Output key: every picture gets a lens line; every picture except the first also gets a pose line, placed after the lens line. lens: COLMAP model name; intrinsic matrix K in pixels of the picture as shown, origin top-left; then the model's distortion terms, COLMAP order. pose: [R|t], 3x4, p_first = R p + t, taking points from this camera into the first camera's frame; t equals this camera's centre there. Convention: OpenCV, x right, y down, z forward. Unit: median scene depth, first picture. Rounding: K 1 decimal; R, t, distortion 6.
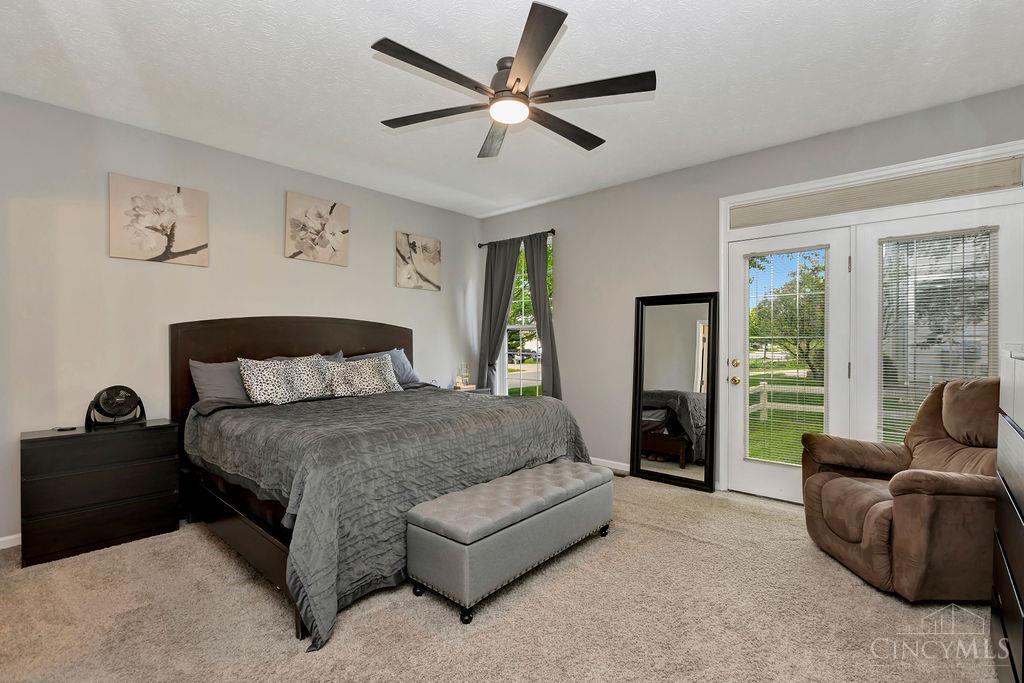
lens RADIAL K [[461.3, 0, 512.0], [0, 461.3, 341.5], [0, 0, 1]] dist [-0.001307, -0.000335]
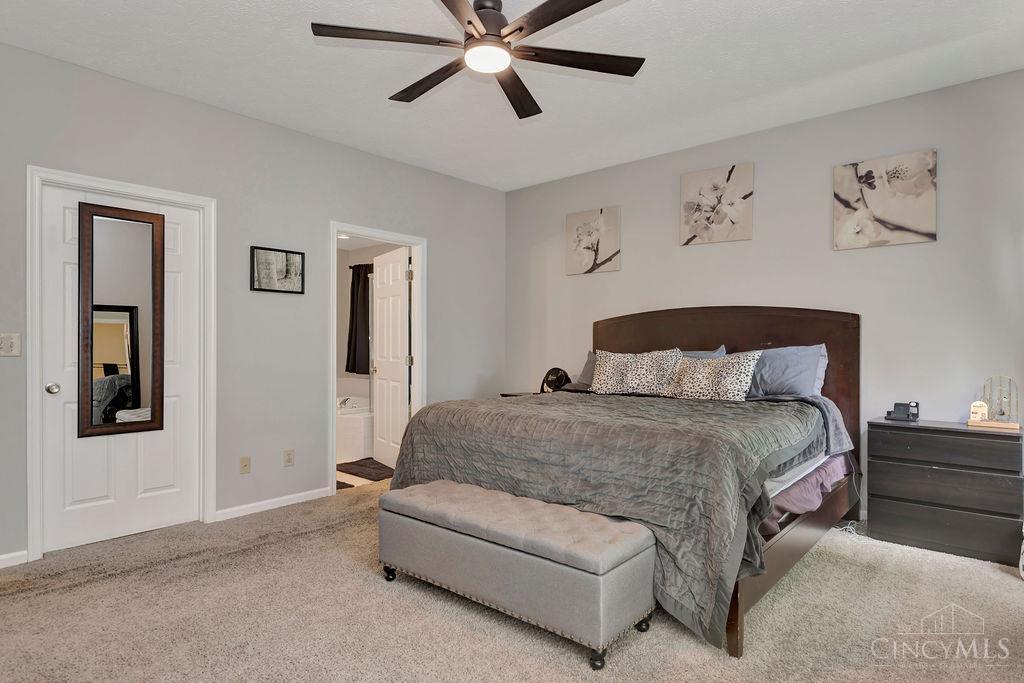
lens RADIAL K [[563.6, 0, 512.0], [0, 563.6, 341.5], [0, 0, 1]] dist [-0.002036, -0.000441]
pose [[0.018617, -0.007573, -0.999798, 0.621215], [-0.007426, 0.999943, -0.007713, 0.022448], [0.999799, 0.007568, 0.018560, 0.610553]]
